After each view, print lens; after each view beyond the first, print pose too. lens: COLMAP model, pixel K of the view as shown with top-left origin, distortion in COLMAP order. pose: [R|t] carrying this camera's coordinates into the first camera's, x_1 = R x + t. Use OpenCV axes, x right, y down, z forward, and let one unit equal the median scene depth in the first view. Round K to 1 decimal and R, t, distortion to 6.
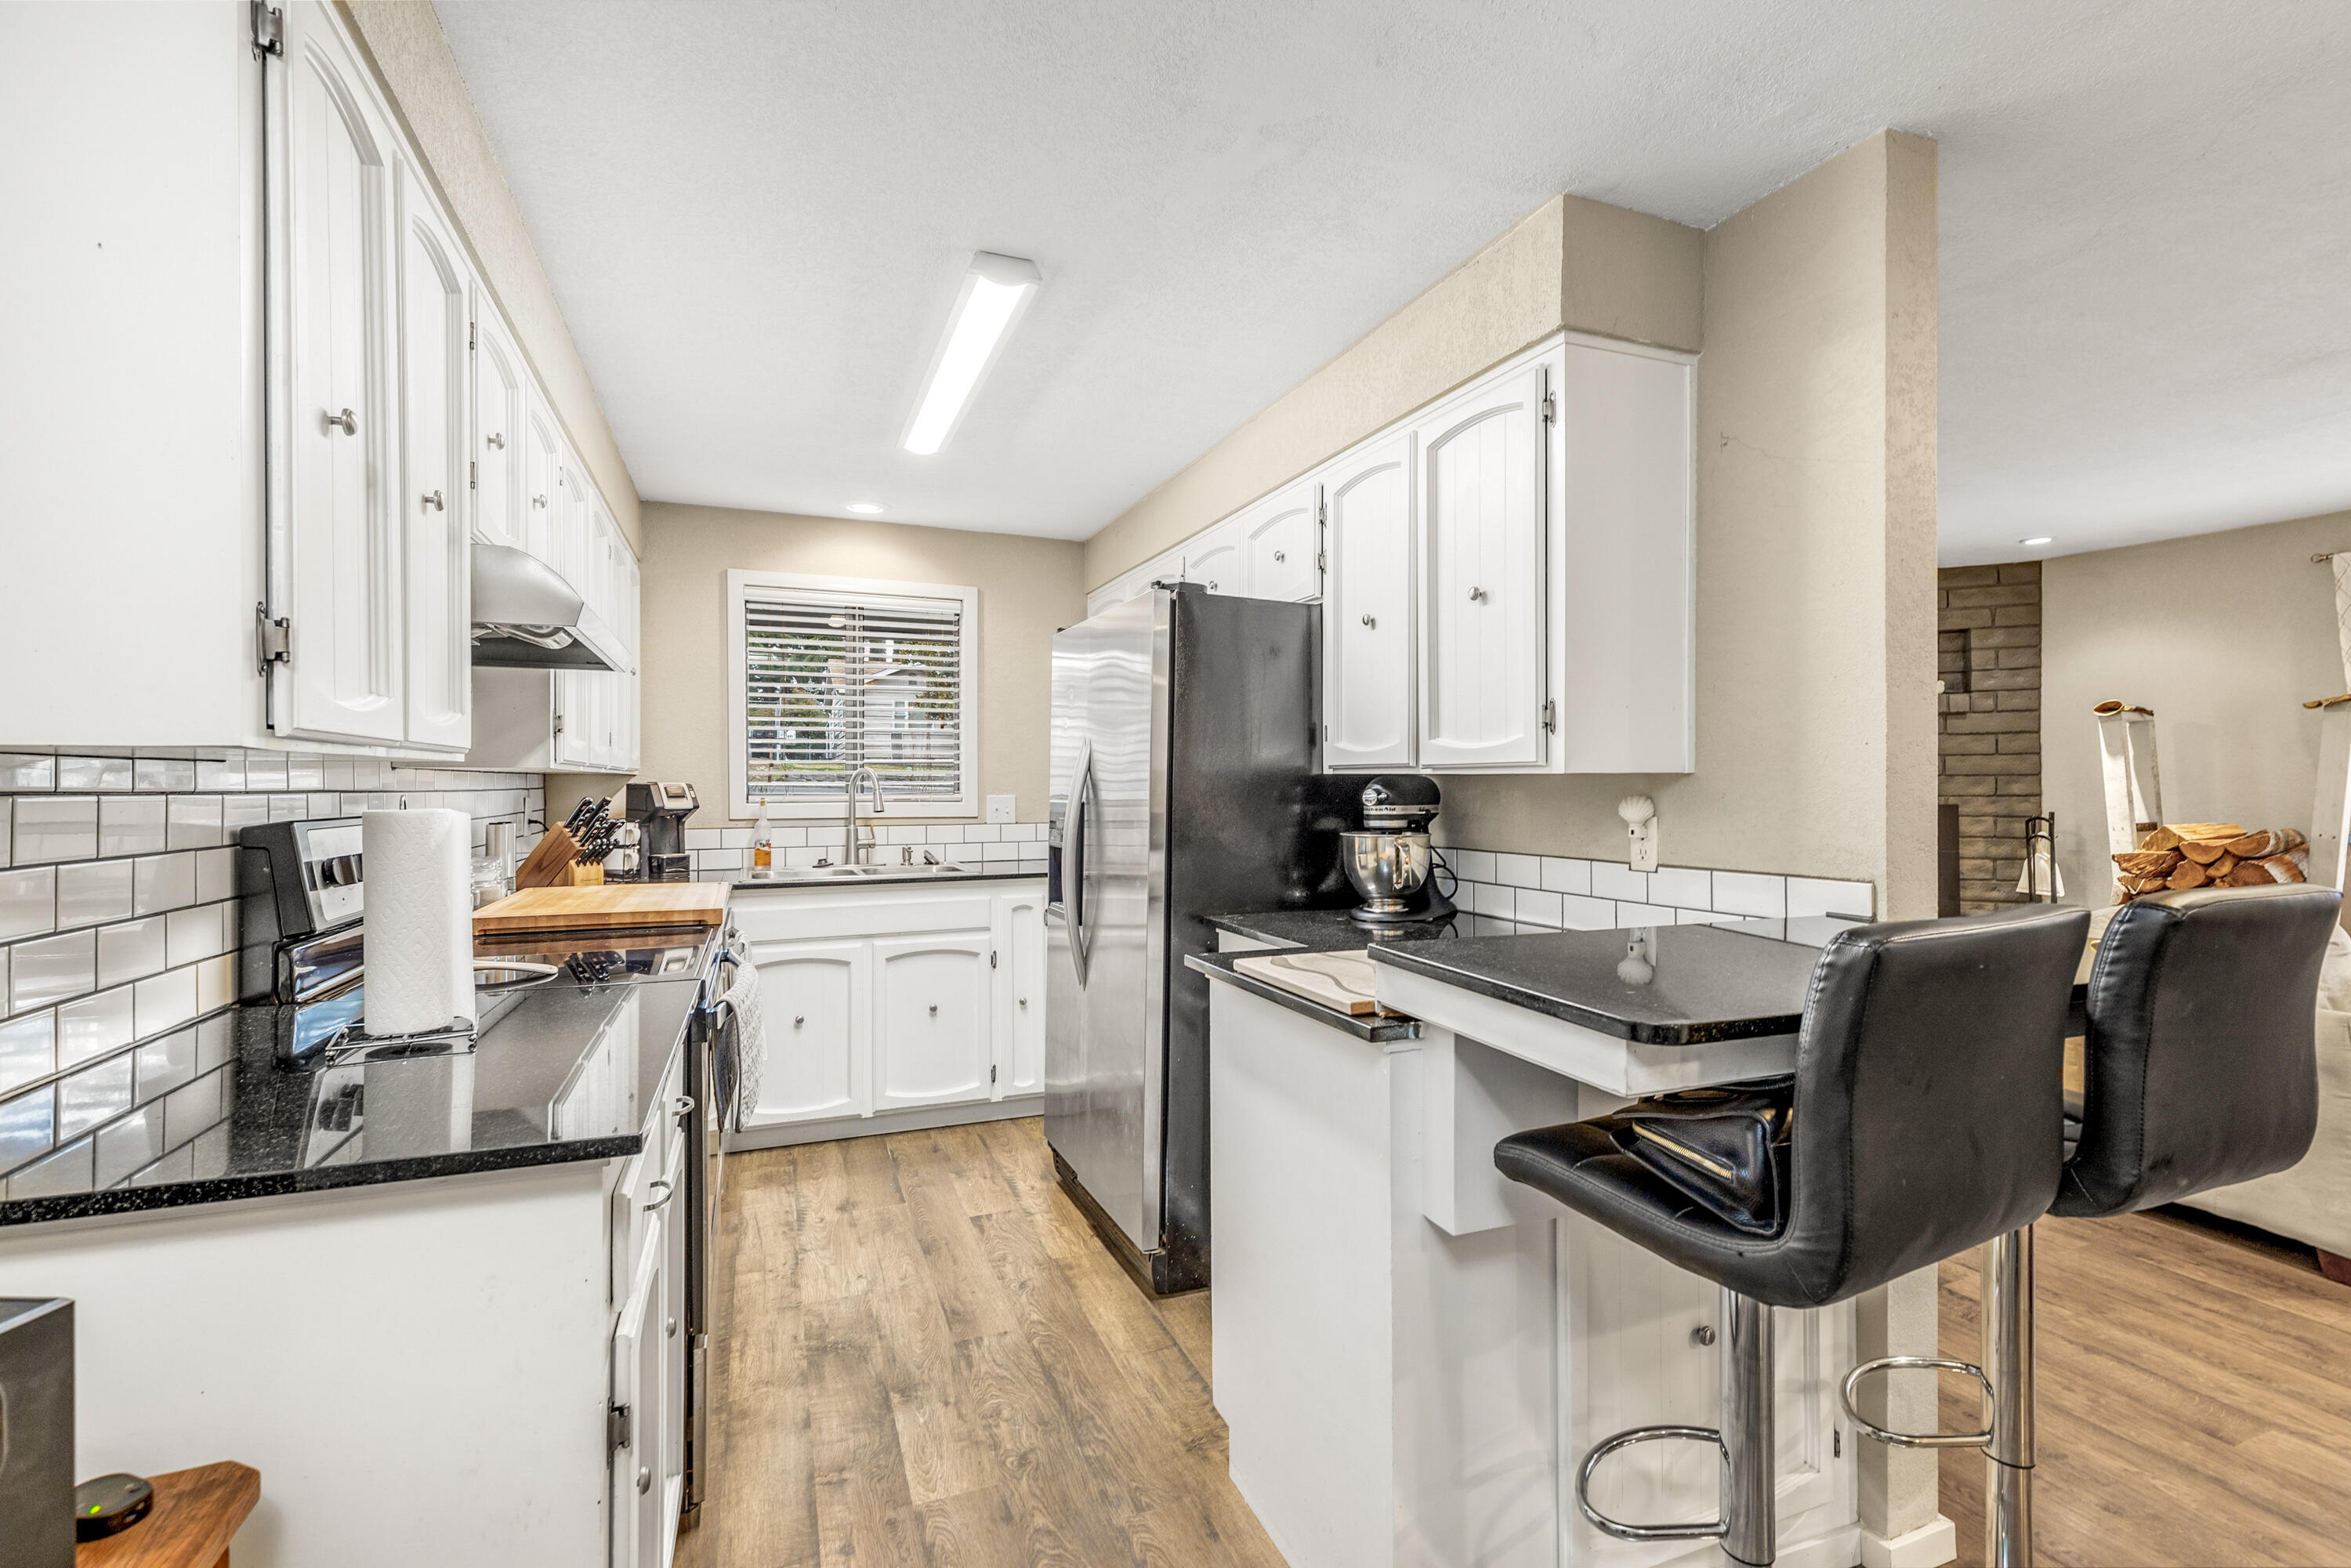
lens RADIAL K [[1073.0, 0, 1175.3], [0, 1073.0, 785.8], [0, 0, 1]] dist [0.008527, -0.000820]
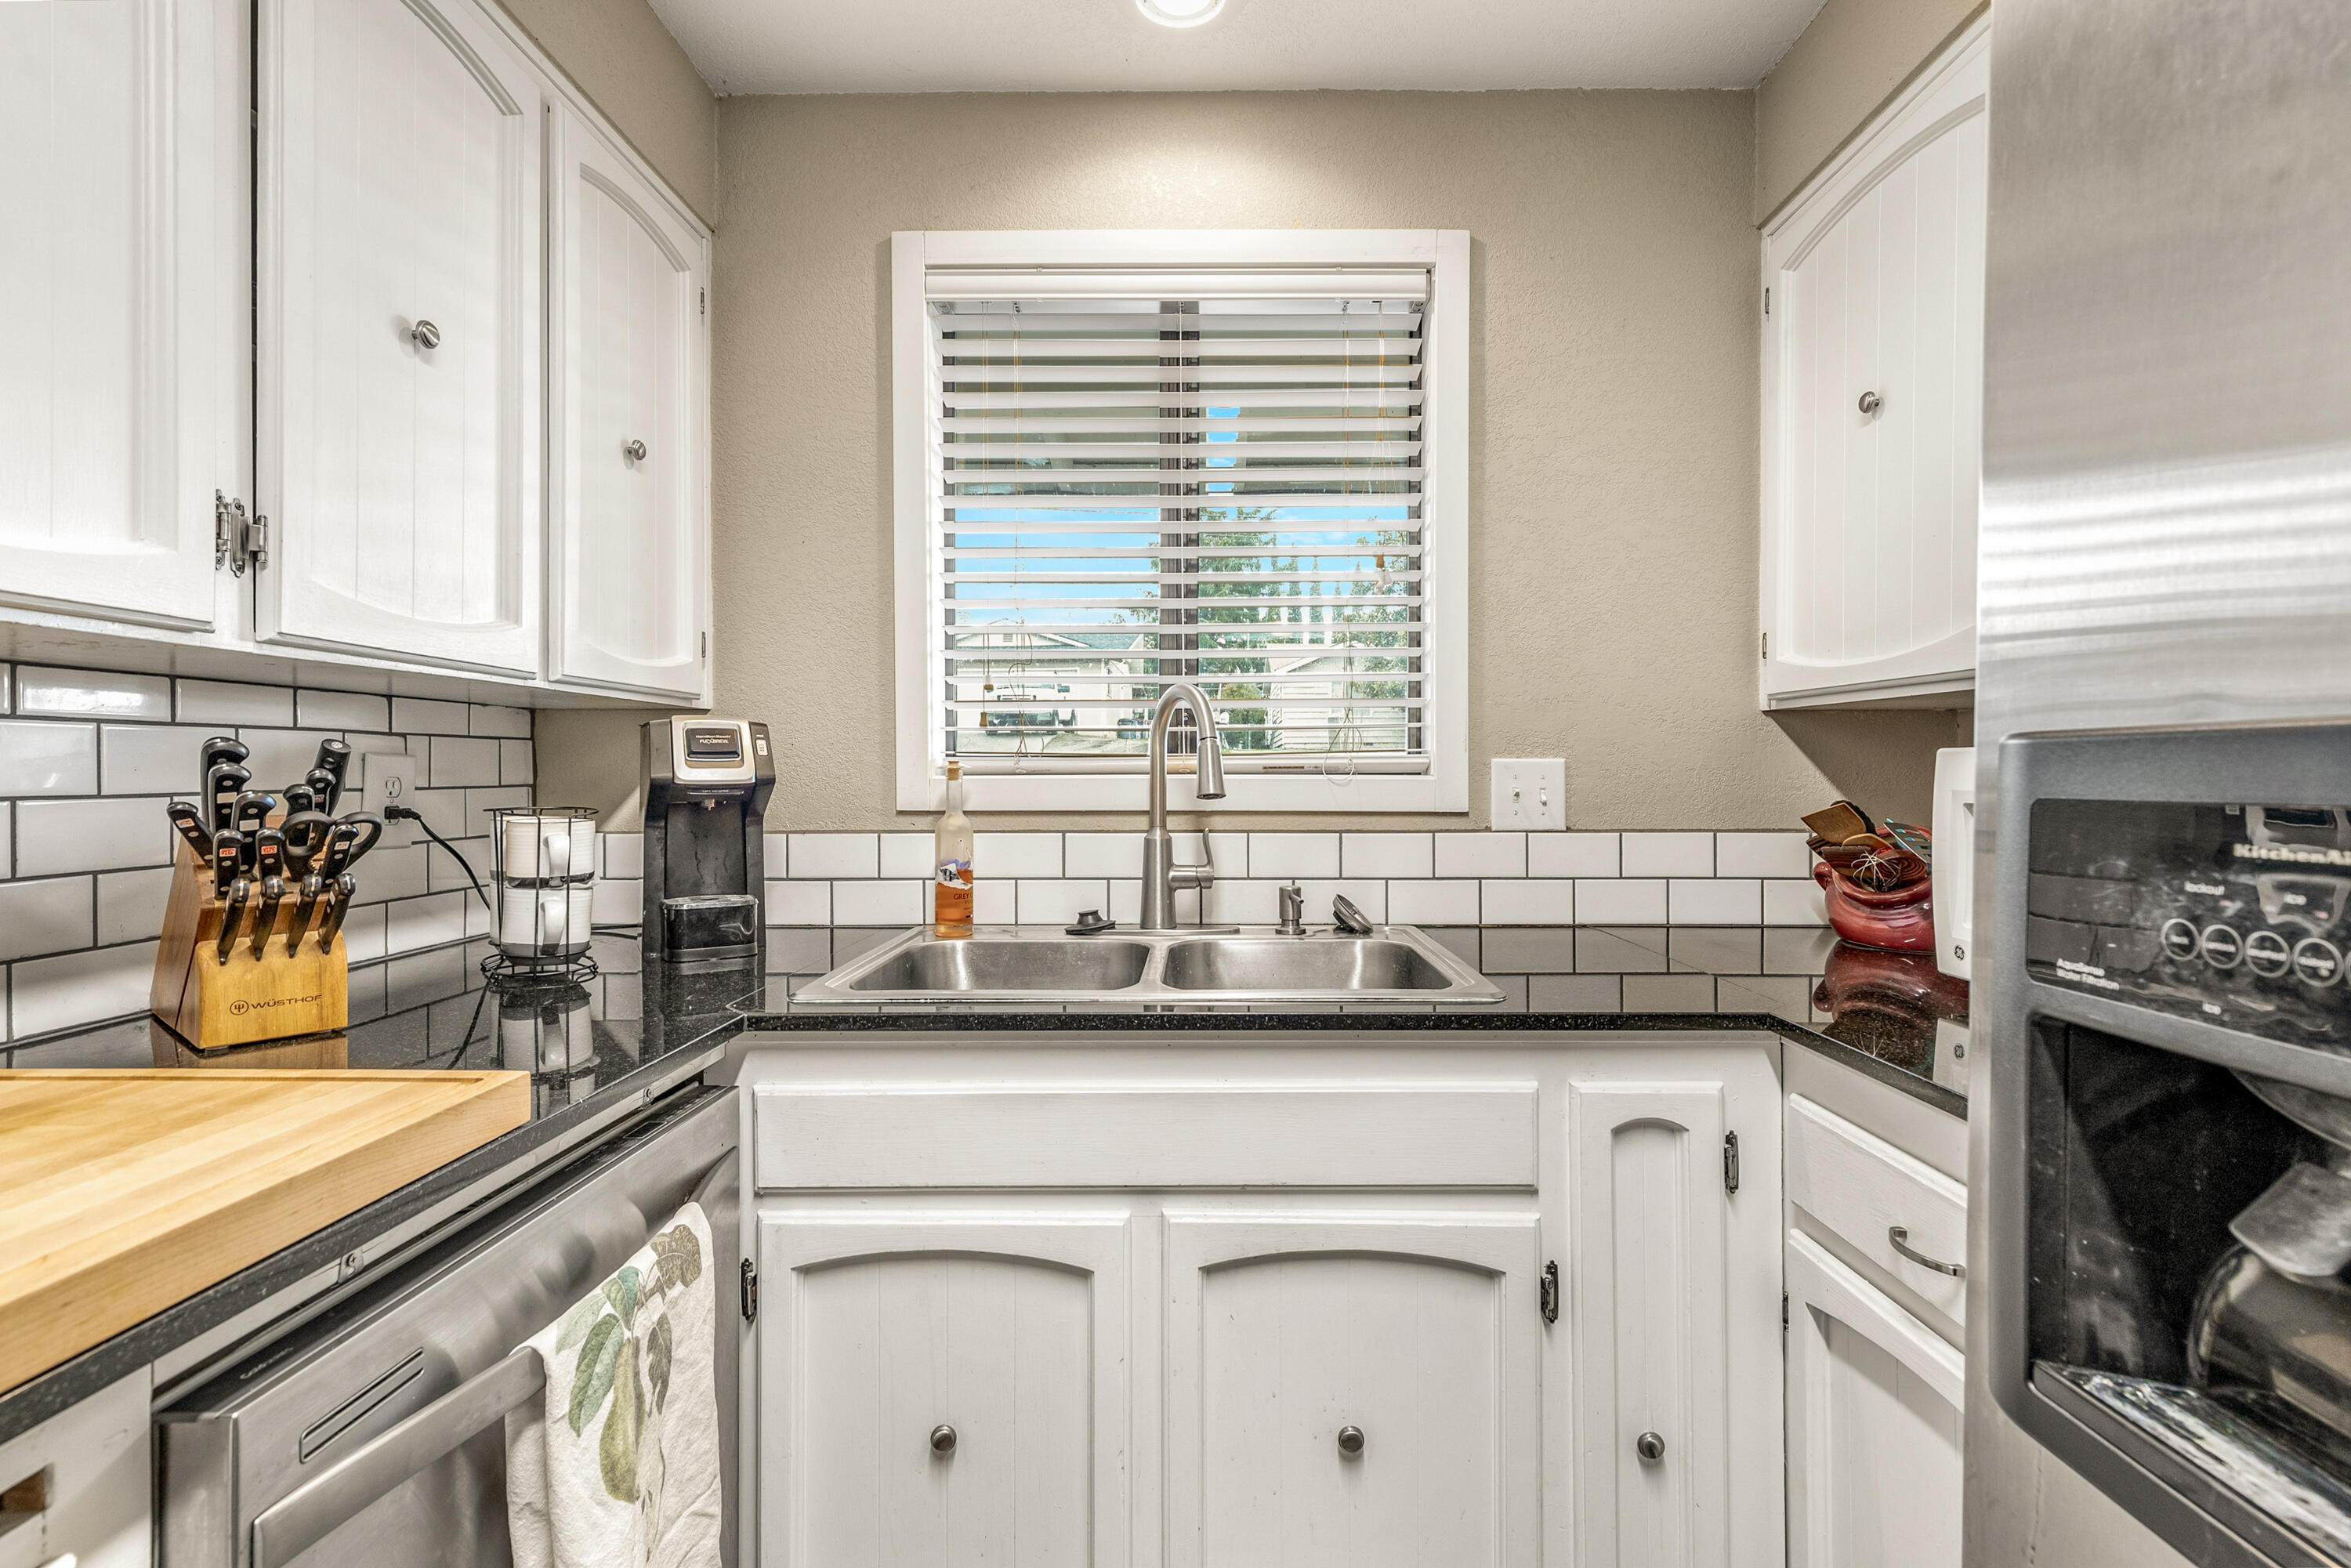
lens RADIAL K [[1073.0, 0, 1195.9], [0, 1073.0, 759.0], [0, 0, 1]] dist [0.008527, -0.000820]
pose [[0.925850, -0.001812, -0.377886, -0.202632], [-0.002776, 0.999929, -0.011594, 0.021881], [0.377880, 0.011784, 0.925780, 0.942664]]
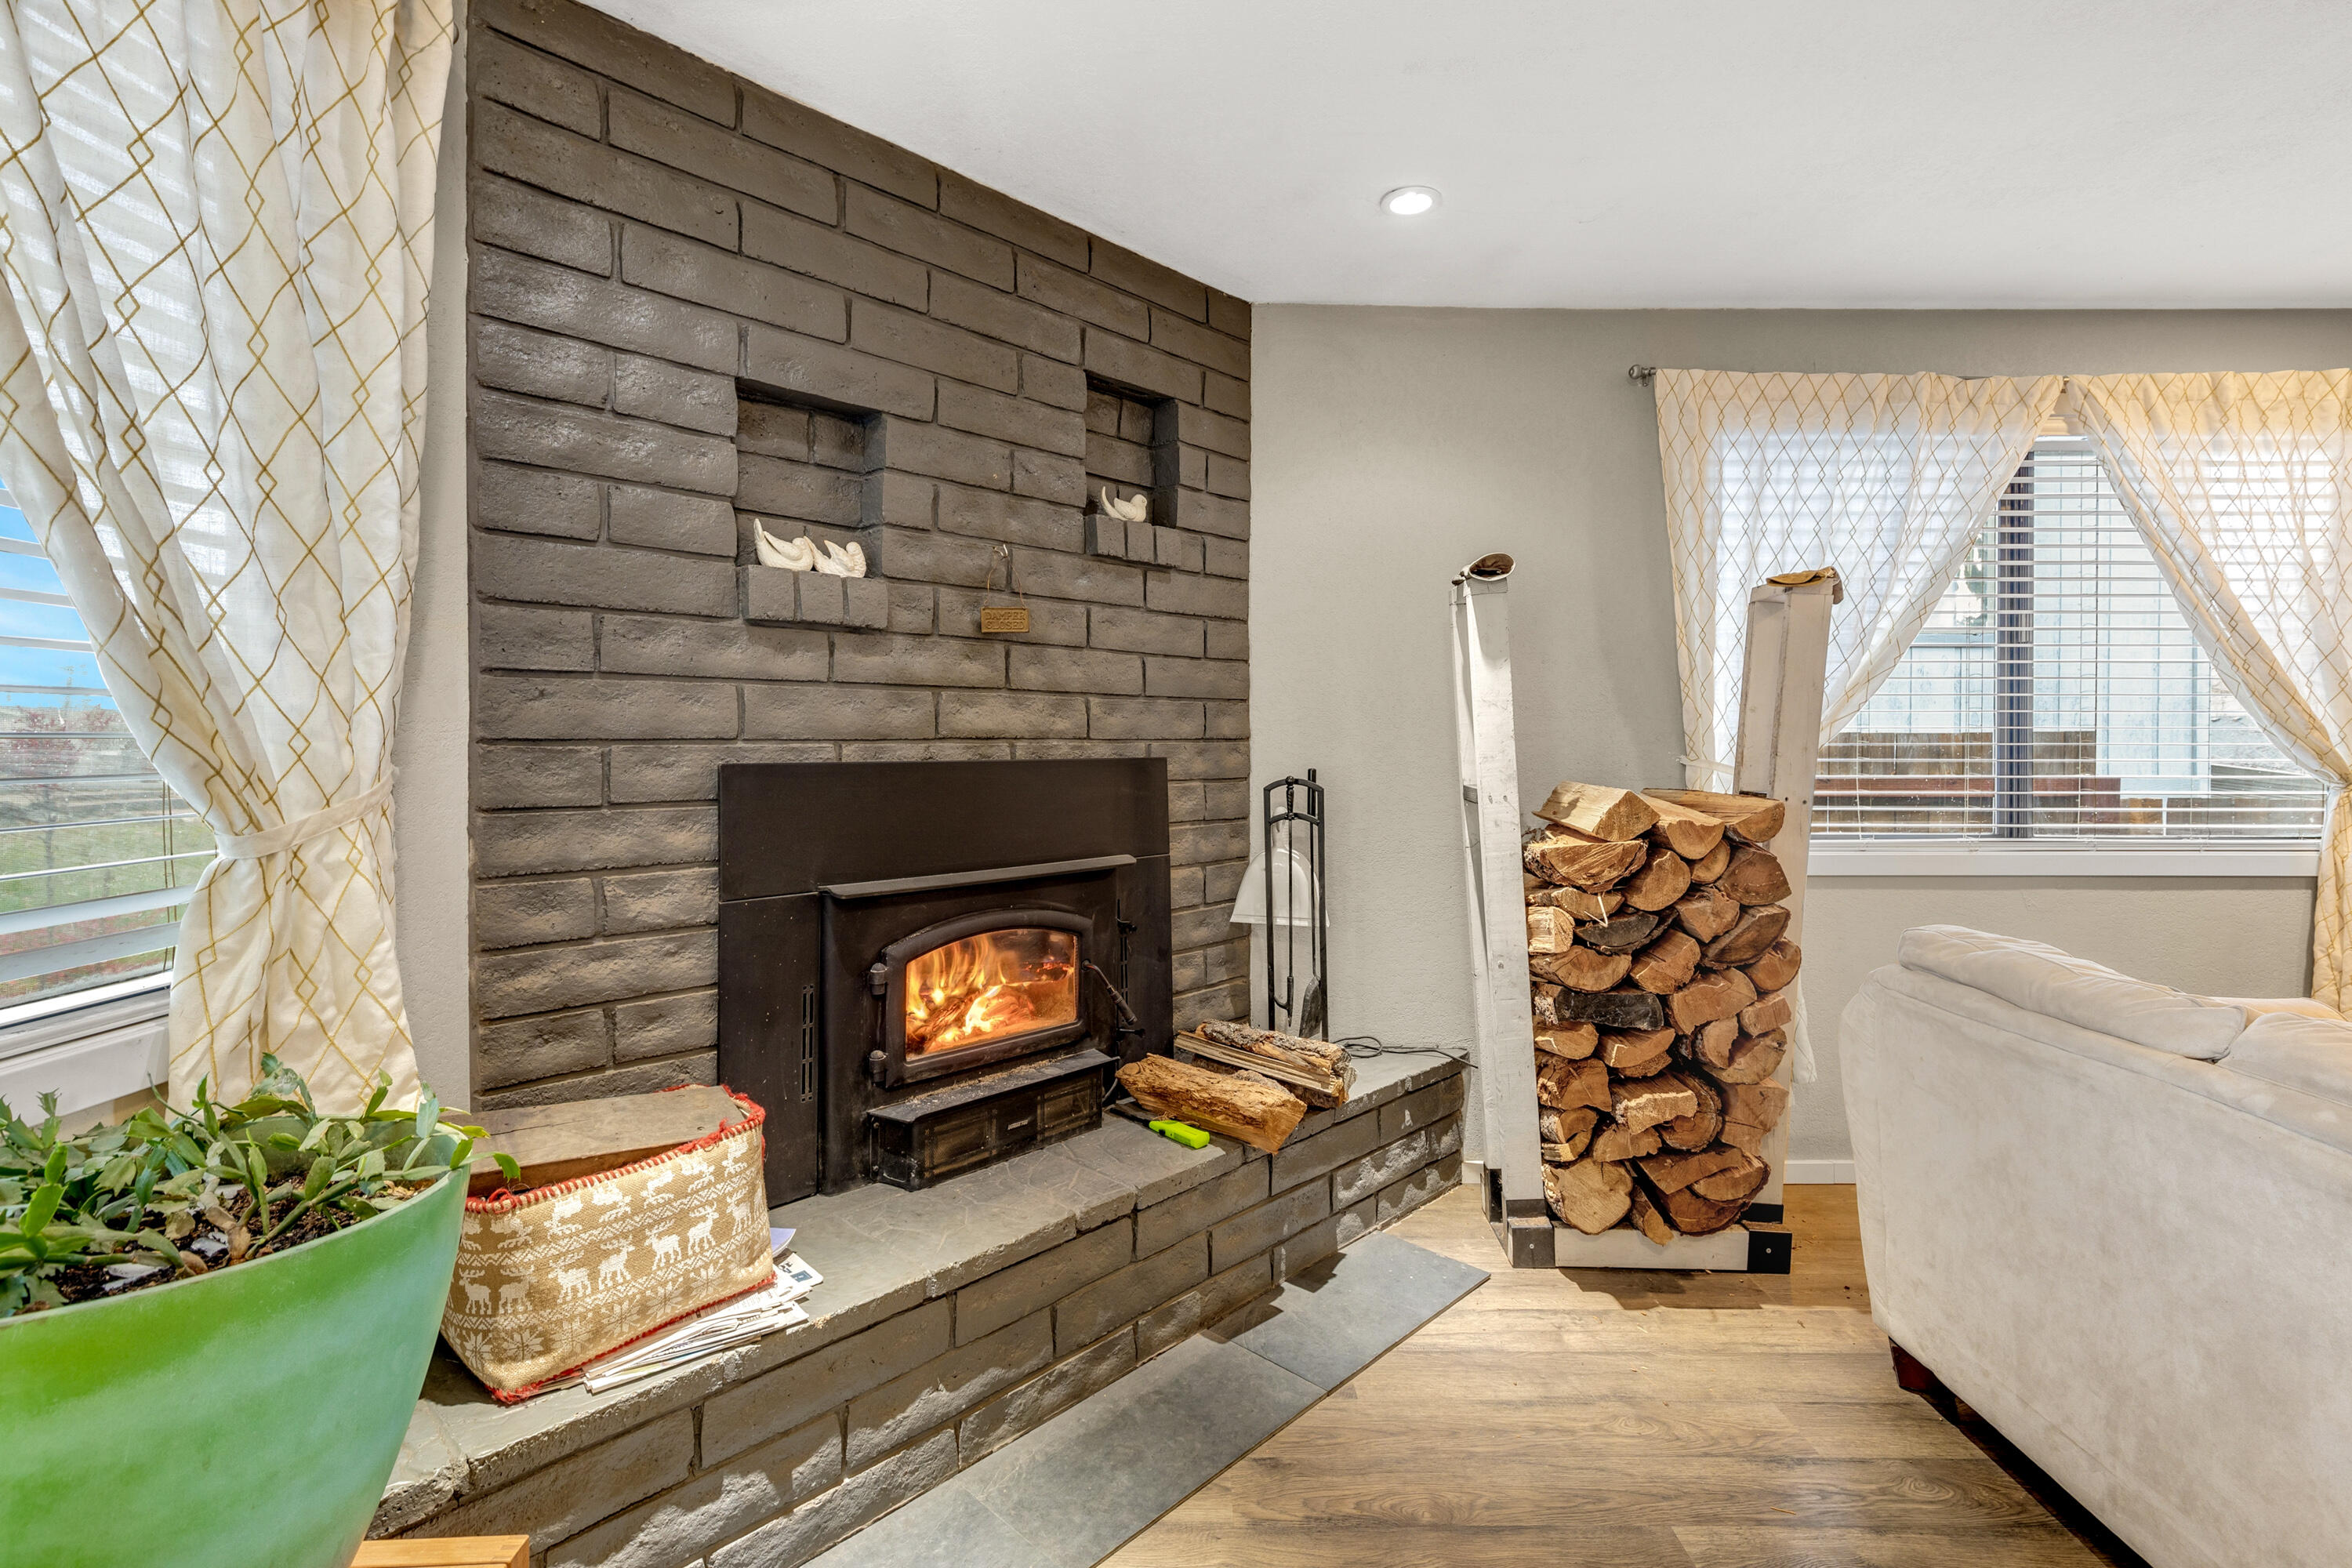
lens RADIAL K [[1095.9, 0, 1193.2], [0, 1095.9, 743.0], [0, 0, 1]] dist [0.013754, -0.000512]
pose [[0.359173, -0.002158, 0.933269, 0.509114], [-0.003104, 0.999989, 0.003507, 0.017398], [-0.933266, -0.004156, 0.359162, 1.511987]]
